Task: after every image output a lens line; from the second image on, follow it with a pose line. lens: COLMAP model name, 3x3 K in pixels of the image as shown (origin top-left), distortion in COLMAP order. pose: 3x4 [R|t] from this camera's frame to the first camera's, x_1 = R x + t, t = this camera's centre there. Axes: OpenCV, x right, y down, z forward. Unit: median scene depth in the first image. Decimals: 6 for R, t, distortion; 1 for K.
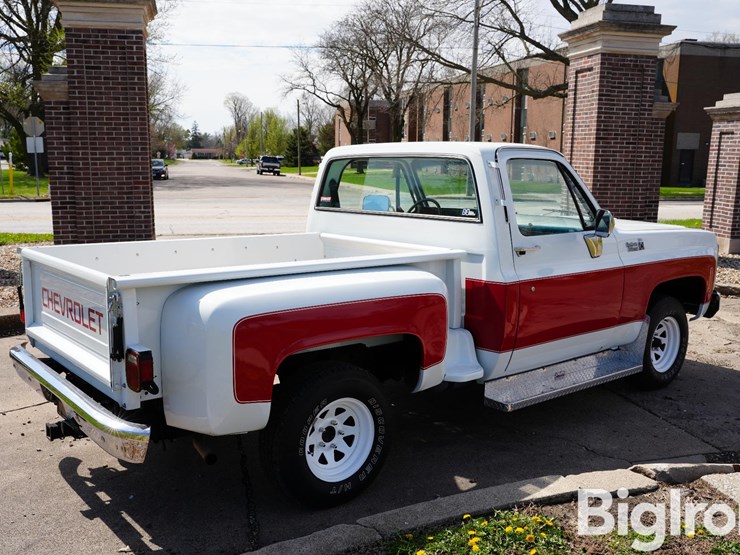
lens RADIAL K [[819.0, 0, 403.0], [0, 819.0, 252.8], [0, 0, 1]] dist [0.007637, 0.021397]
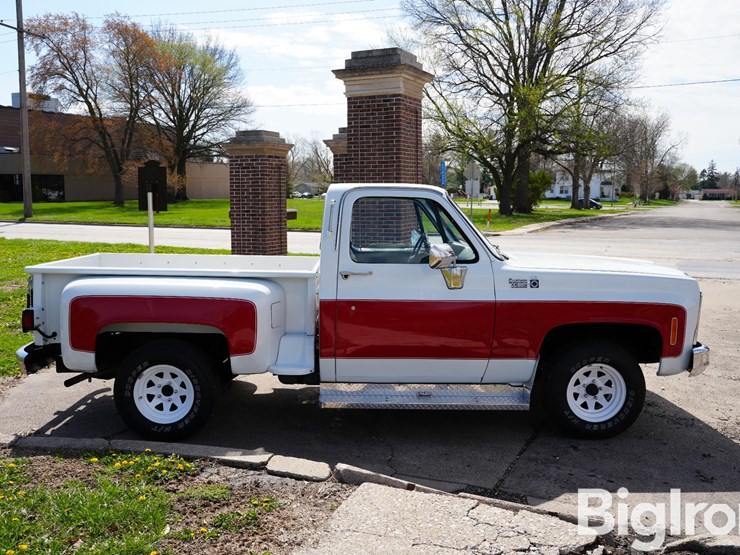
lens RADIAL K [[812.2, 0, 352.8], [0, 812.2, 280.2], [0, 0, 1]] dist [0.016696, 0.058147]
pose [[0.734685, 0.065785, -0.675212, 0.472767], [-0.076947, 0.996945, 0.013407, -0.005449], [0.674031, 0.042106, 0.737502, 0.075187]]
